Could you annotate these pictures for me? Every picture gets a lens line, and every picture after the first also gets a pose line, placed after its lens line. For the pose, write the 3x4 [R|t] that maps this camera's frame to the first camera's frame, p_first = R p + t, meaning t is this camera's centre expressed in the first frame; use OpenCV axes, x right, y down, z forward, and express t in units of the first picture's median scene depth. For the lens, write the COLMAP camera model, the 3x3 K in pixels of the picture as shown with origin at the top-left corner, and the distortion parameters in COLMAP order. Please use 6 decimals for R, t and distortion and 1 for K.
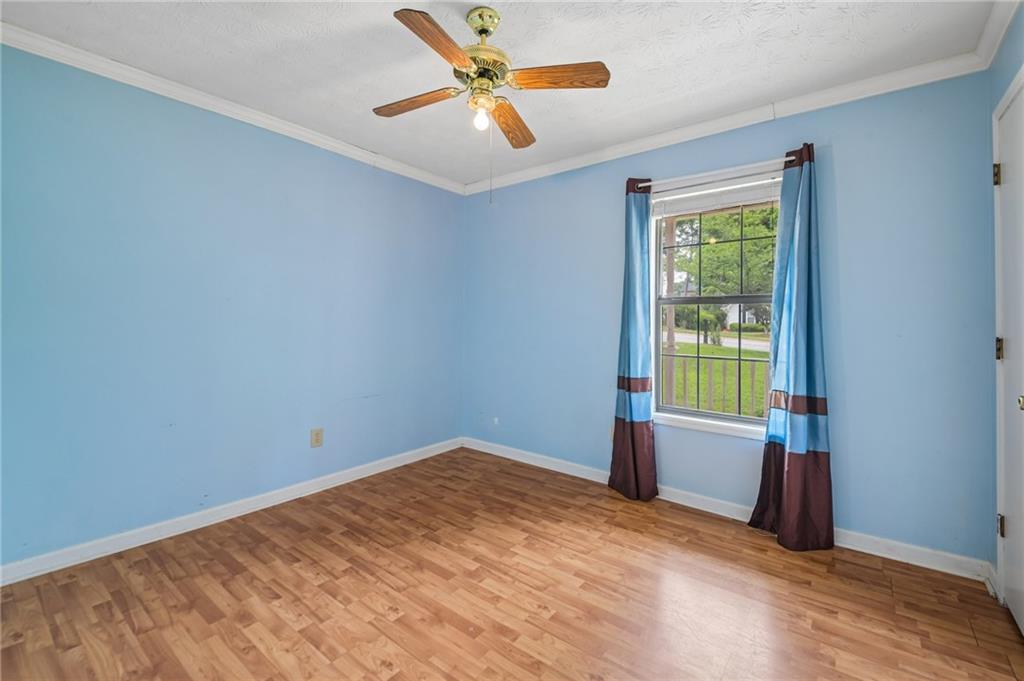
lens RADIAL K [[422.7, 0, 509.8], [0, 422.7, 328.1], [0, 0, 1]] dist [0.020582, -0.017639]
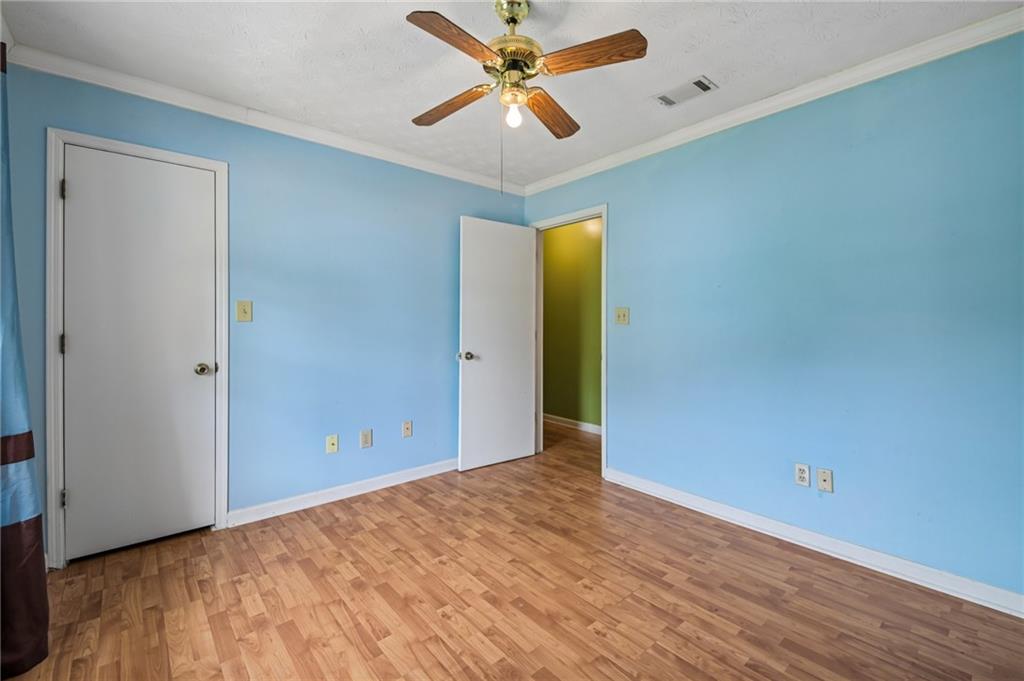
lens RADIAL K [[422.7, 0, 509.8], [0, 422.7, 328.1], [0, 0, 1]] dist [0.020582, -0.017639]
pose [[-0.980445, -0.011375, 0.196465, -0.258527], [-0.007493, 0.999762, 0.020496, -0.030089], [-0.196651, 0.018623, -0.980297, 1.984374]]
